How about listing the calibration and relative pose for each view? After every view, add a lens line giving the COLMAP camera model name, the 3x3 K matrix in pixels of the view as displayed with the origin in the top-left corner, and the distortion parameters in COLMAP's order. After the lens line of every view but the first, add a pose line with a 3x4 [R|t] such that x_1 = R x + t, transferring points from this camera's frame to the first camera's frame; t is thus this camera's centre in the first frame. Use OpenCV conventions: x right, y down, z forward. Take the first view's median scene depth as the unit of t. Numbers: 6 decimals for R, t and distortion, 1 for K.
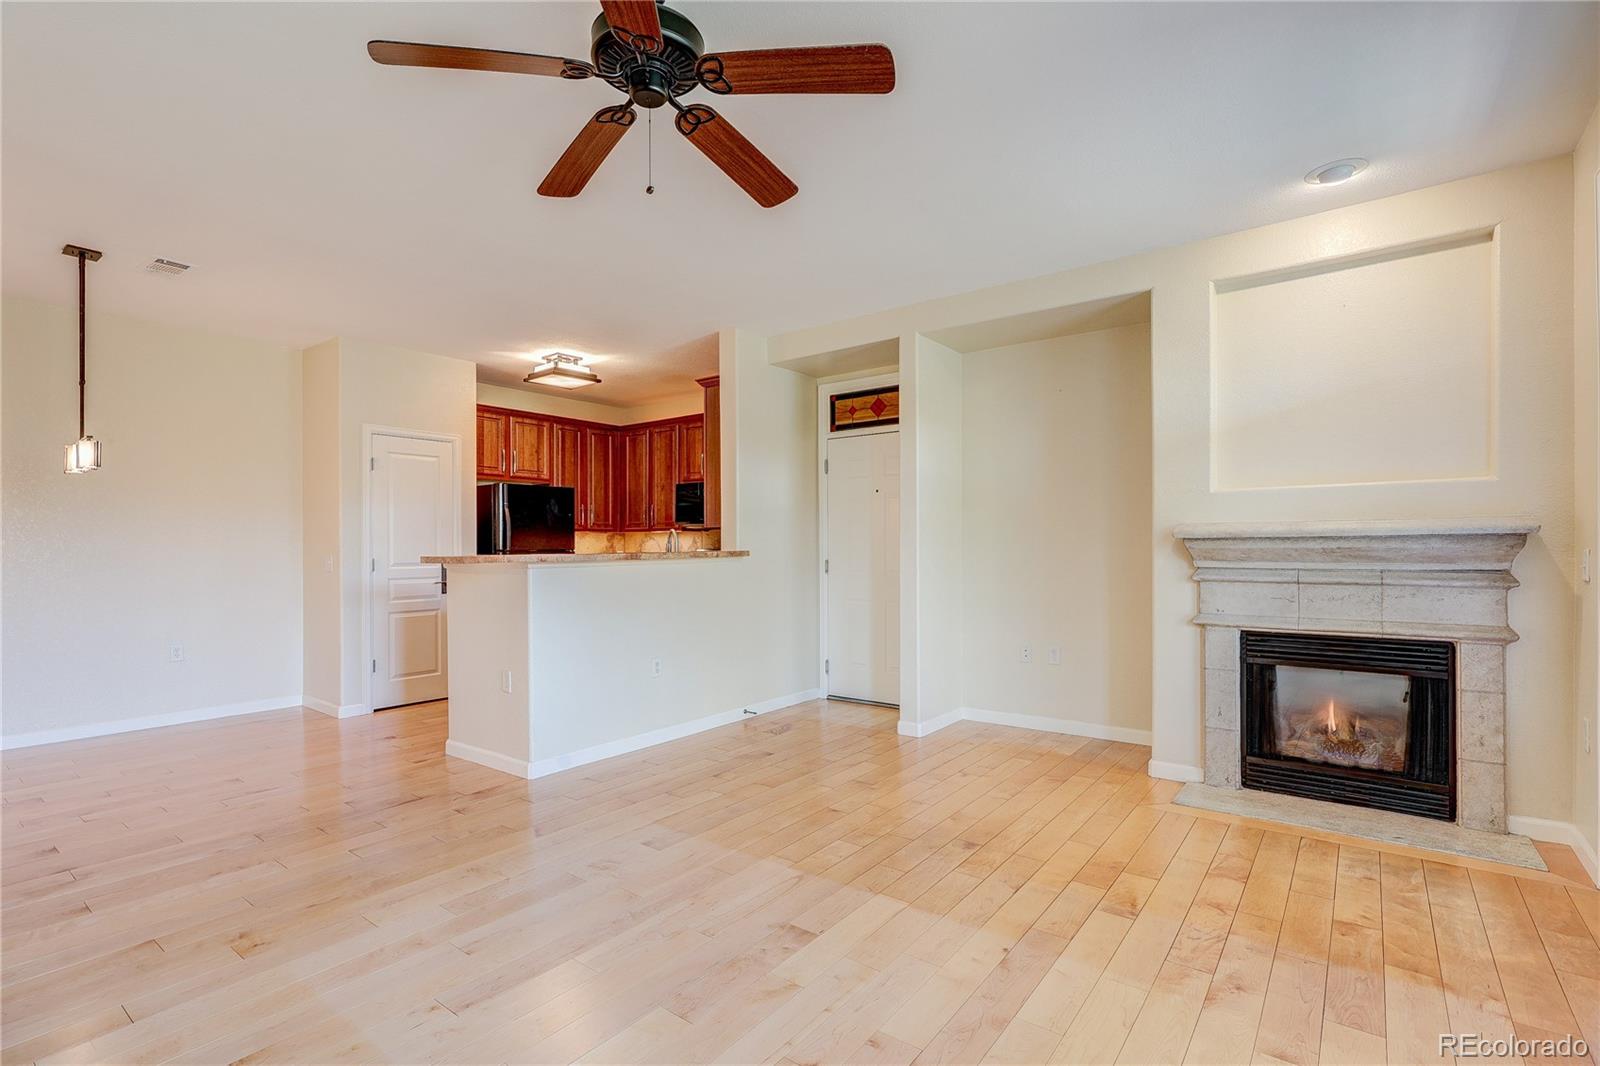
lens RADIAL K [[744.2, 0, 797.0], [0, 744.2, 545.9], [0, 0, 1]] dist [-0.009790, 0.002134]
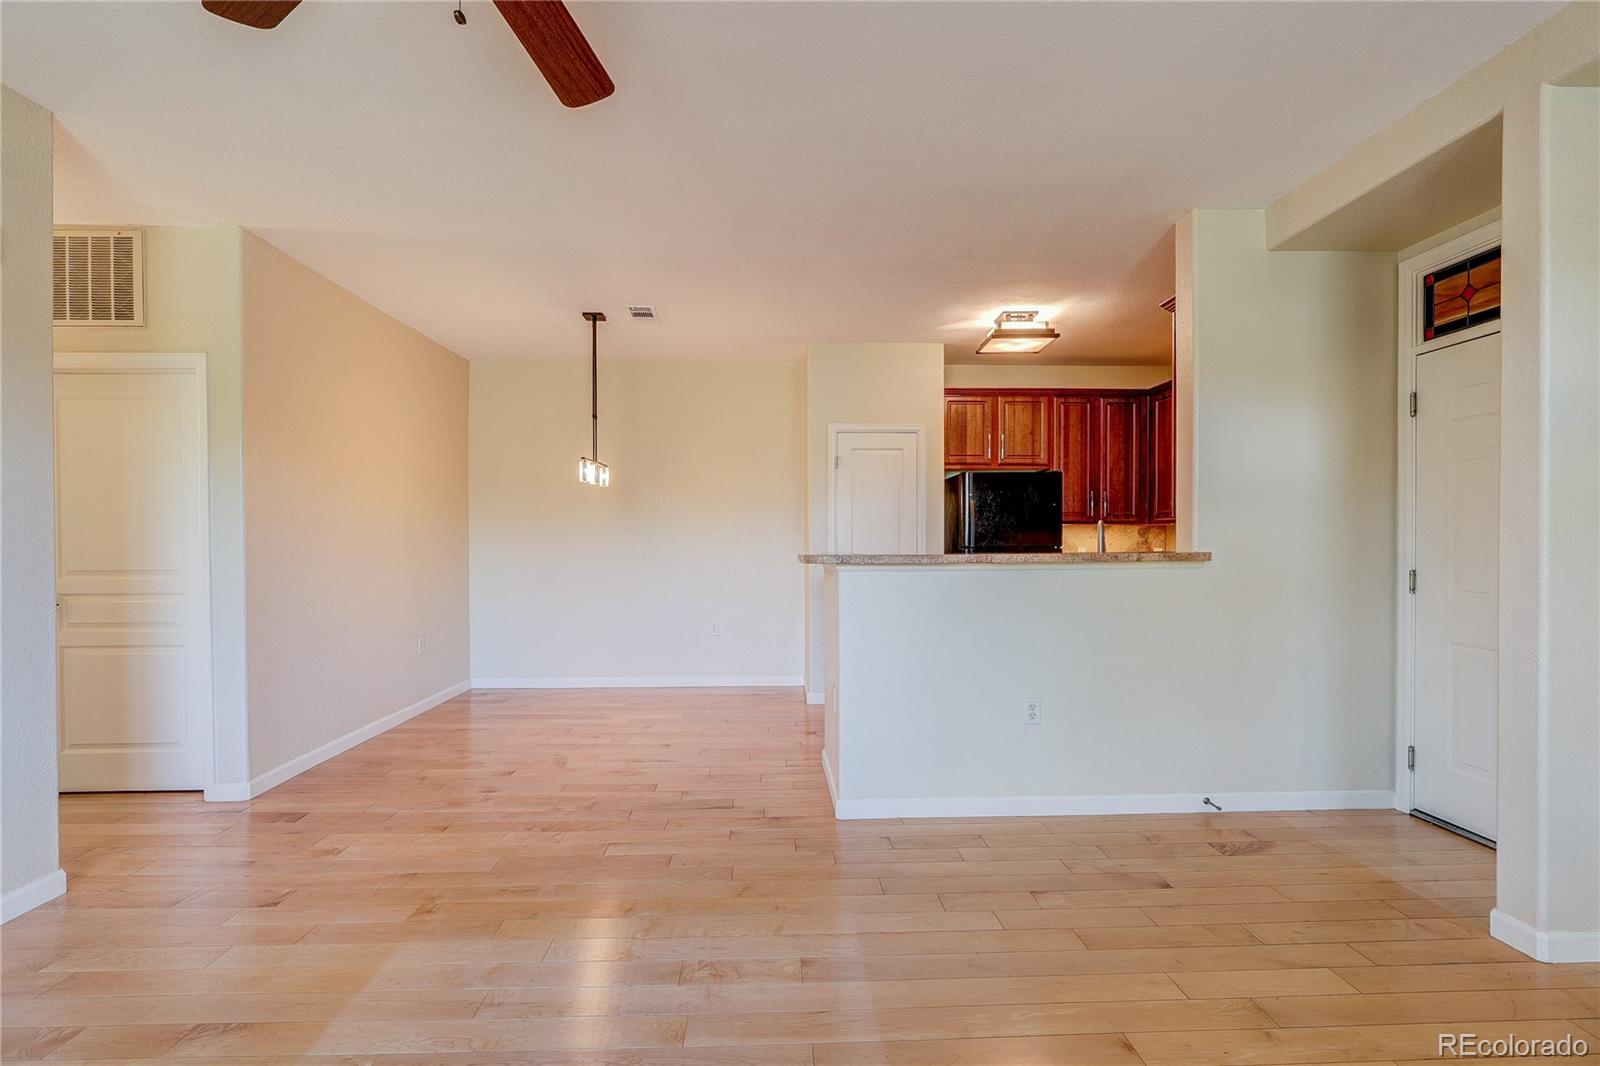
lens RADIAL K [[744.2, 0, 800.9], [0, 744.2, 551.9], [0, 0, 1]] dist [-0.009790, 0.002134]
pose [[0.637975, 0.015048, -0.769910, 0.177620], [-0.000156, 0.999812, 0.019411, -0.005661], [0.770057, -0.012264, 0.637858, 0.283369]]
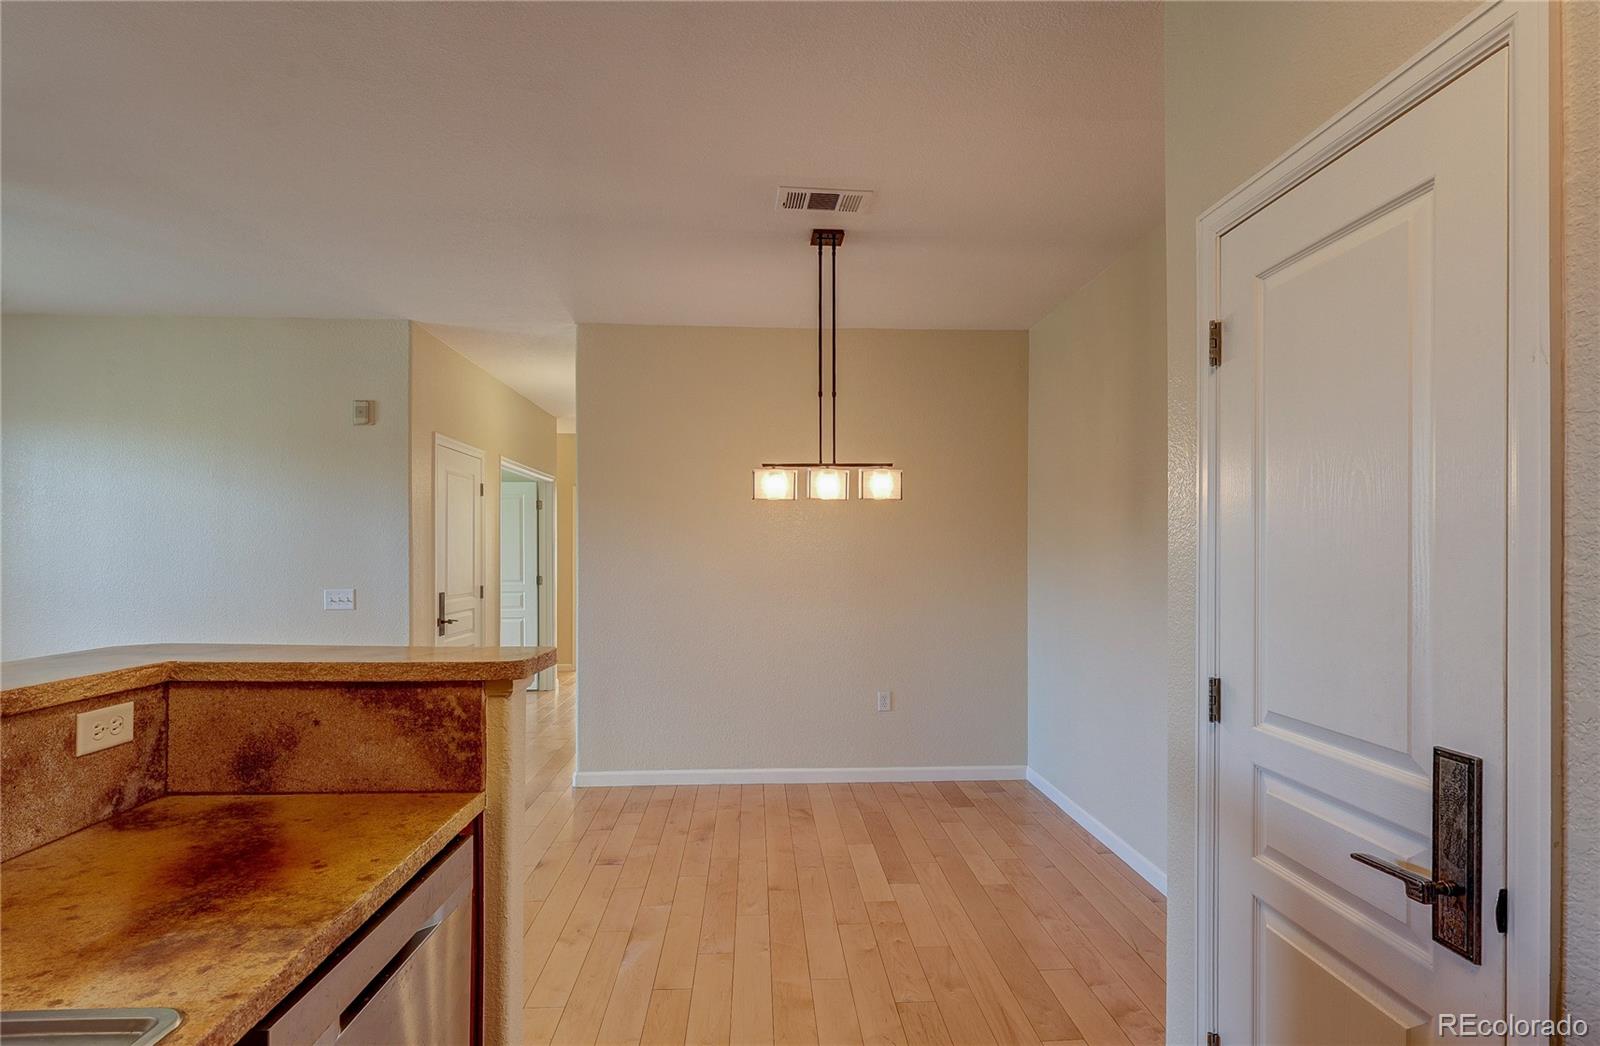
lens RADIAL K [[762.8, 0, 788.5], [0, 762.8, 554.0], [0, 0, 1]] dist [-0.000701, 0.000241]
pose [[-0.763586, 0.008788, -0.645646, -0.242419], [0.005353, 0.999959, 0.007279, -0.031222], [0.645683, 0.002102, -0.763602, 1.045358]]
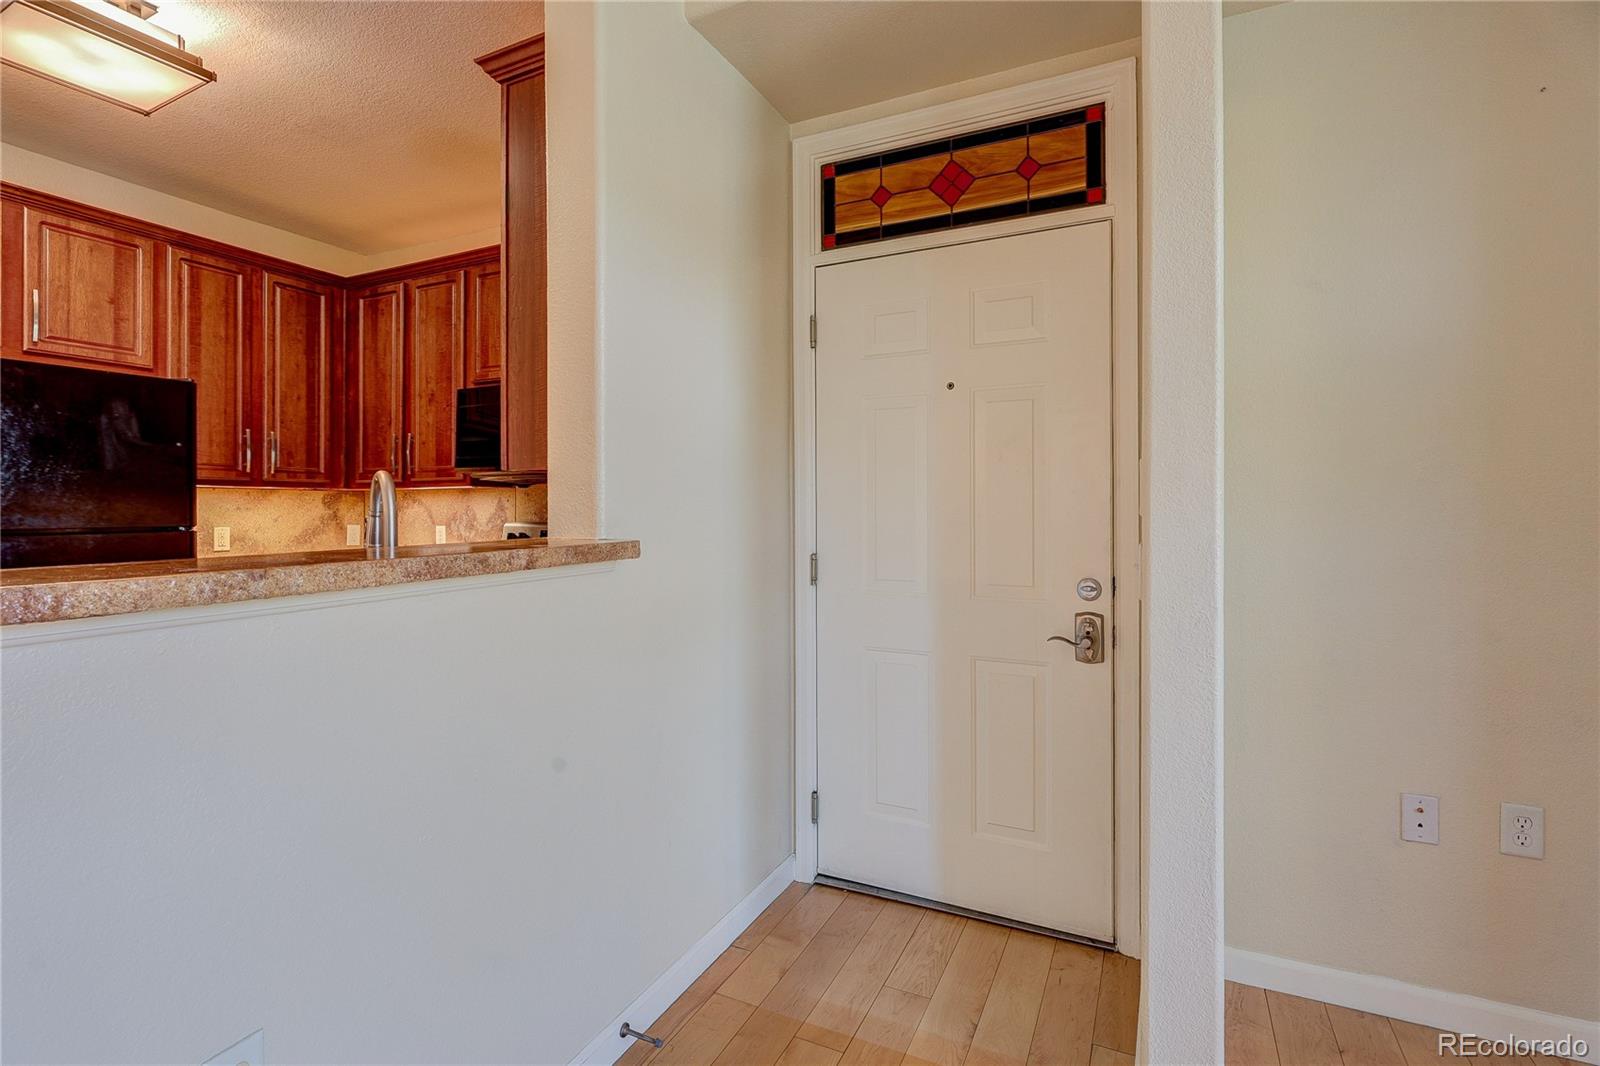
lens RADIAL K [[744.2, 0, 790.1], [0, 744.2, 504.3], [0, 0, 1]] dist [-0.009790, 0.002134]
pose [[0.979599, 0.001047, 0.200961, -0.057755], [-0.000126, 0.999989, -0.004595, -0.007145], [-0.200963, 0.004476, 0.979589, 0.592871]]
